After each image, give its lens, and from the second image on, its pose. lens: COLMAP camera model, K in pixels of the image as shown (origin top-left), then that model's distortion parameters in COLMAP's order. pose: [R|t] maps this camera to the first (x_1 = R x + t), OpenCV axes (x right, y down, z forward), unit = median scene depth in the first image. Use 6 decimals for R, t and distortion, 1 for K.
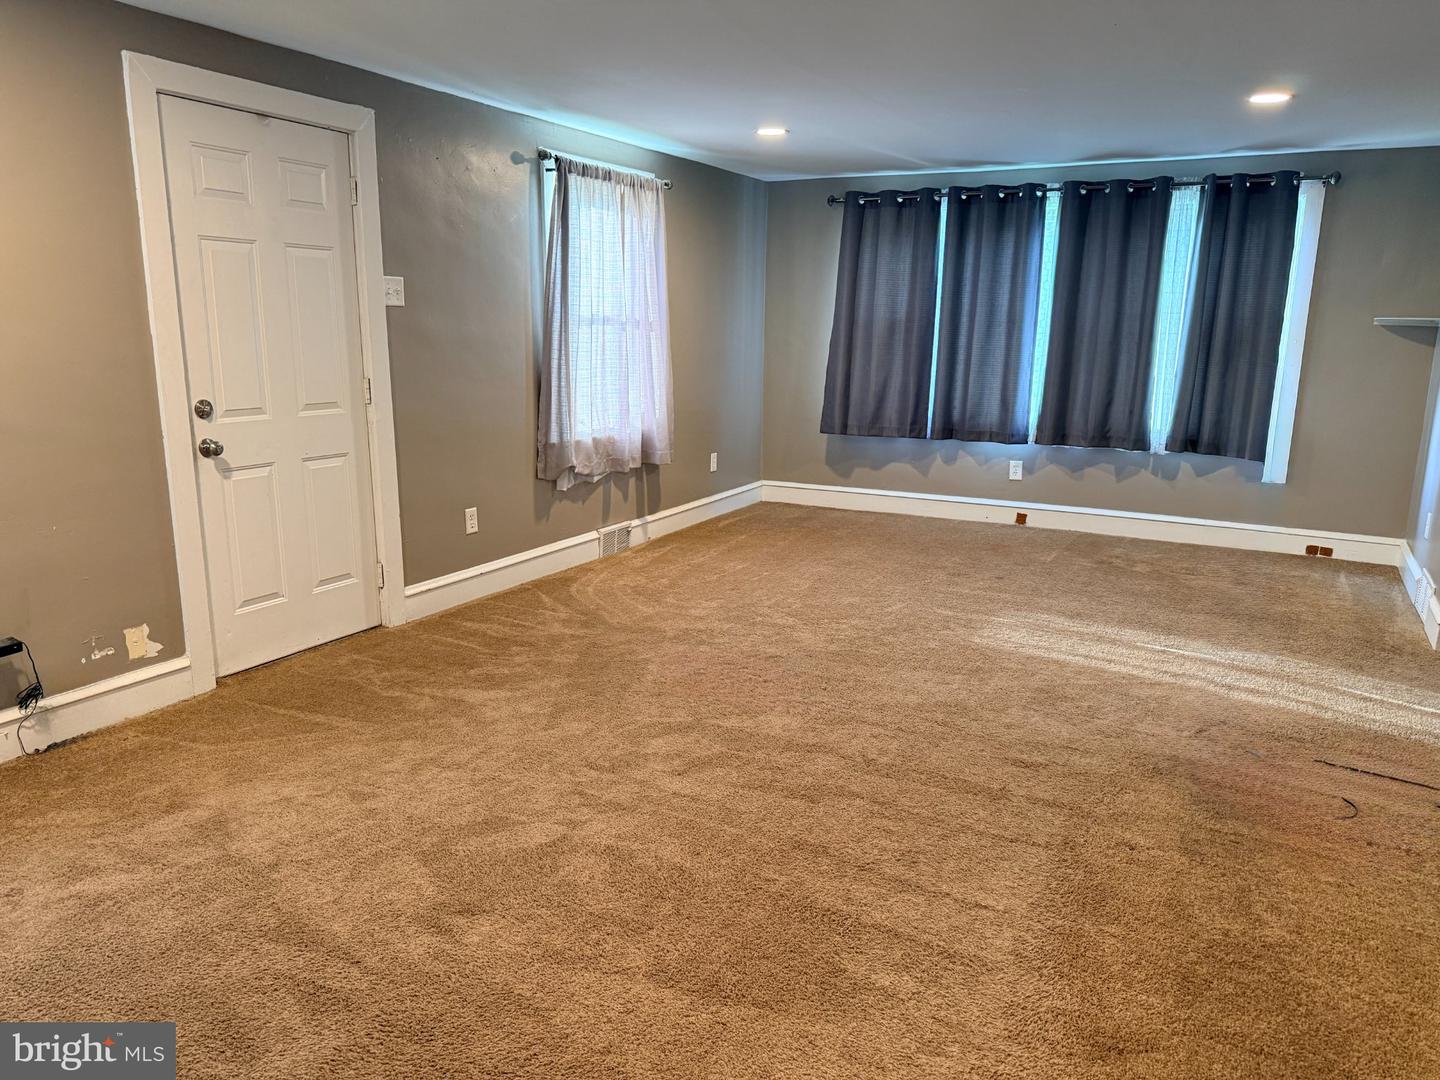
lens RADIAL K [[1025.1, 0, 720.0], [0, 1025.1, 540.0], [0, 0, 1]] dist [0.177316, -0.218926]
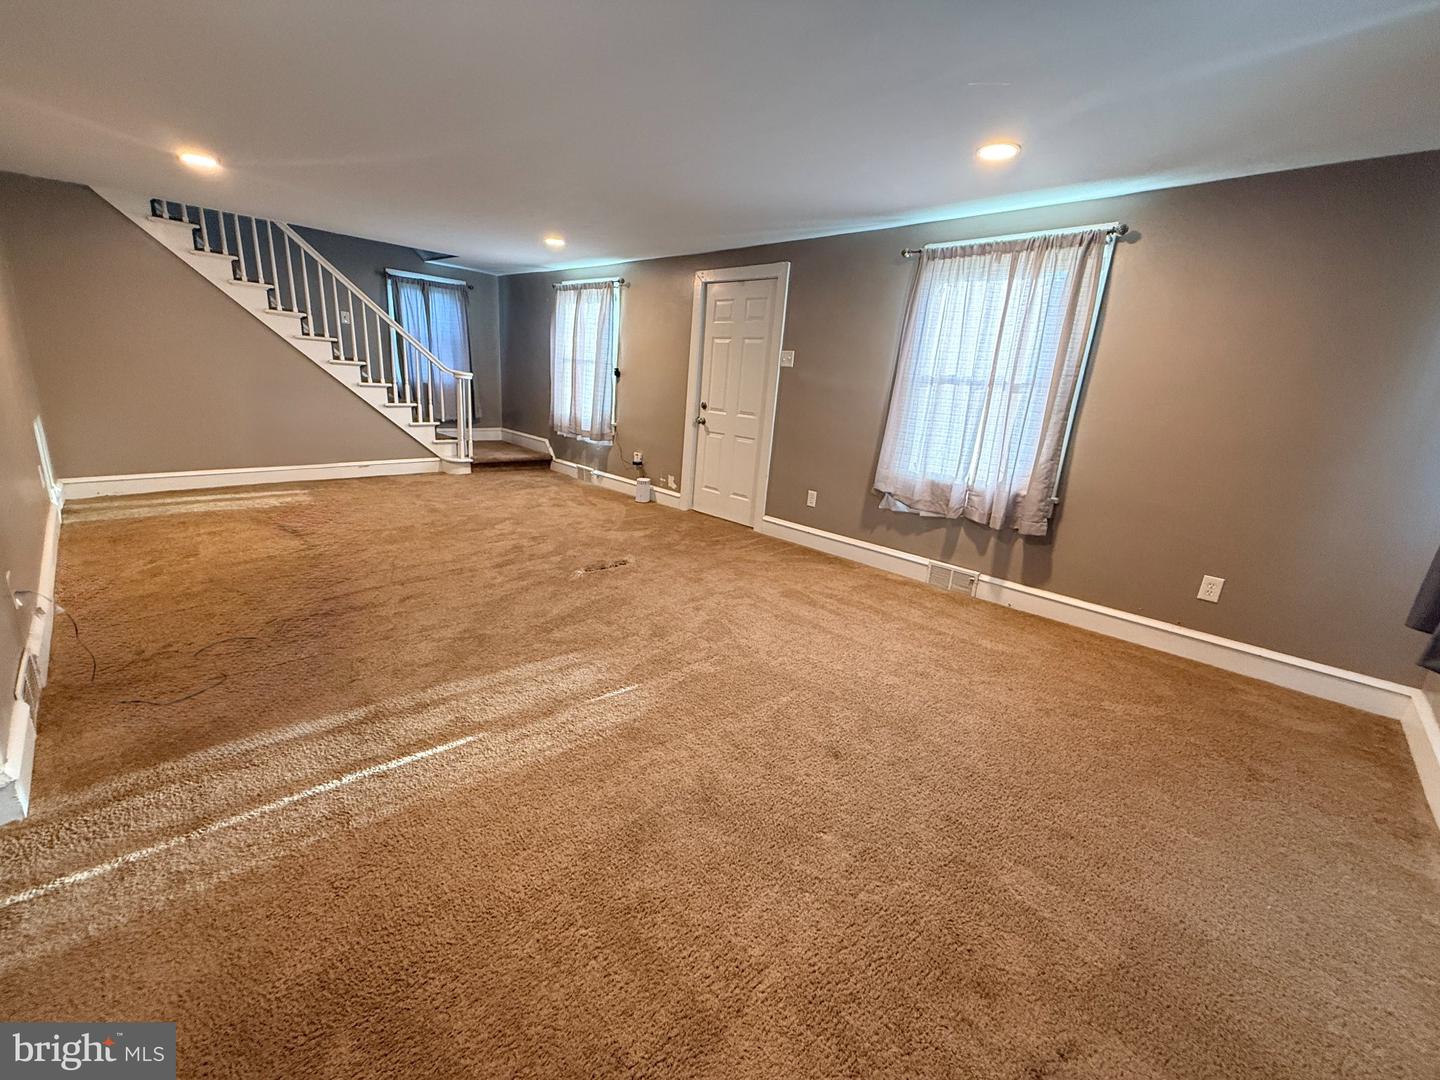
lens RADIAL K [[578.5, 0, 720.0], [0, 578.5, 540.0], [0, 0, 1]] dist [-0.000226, -0.000011]
pose [[-0.282870, 0.223464, -0.932764, 0.866383], [-0.272054, 0.913851, 0.301436, -0.253173], [0.919767, 0.339029, -0.197707, 1.383107]]
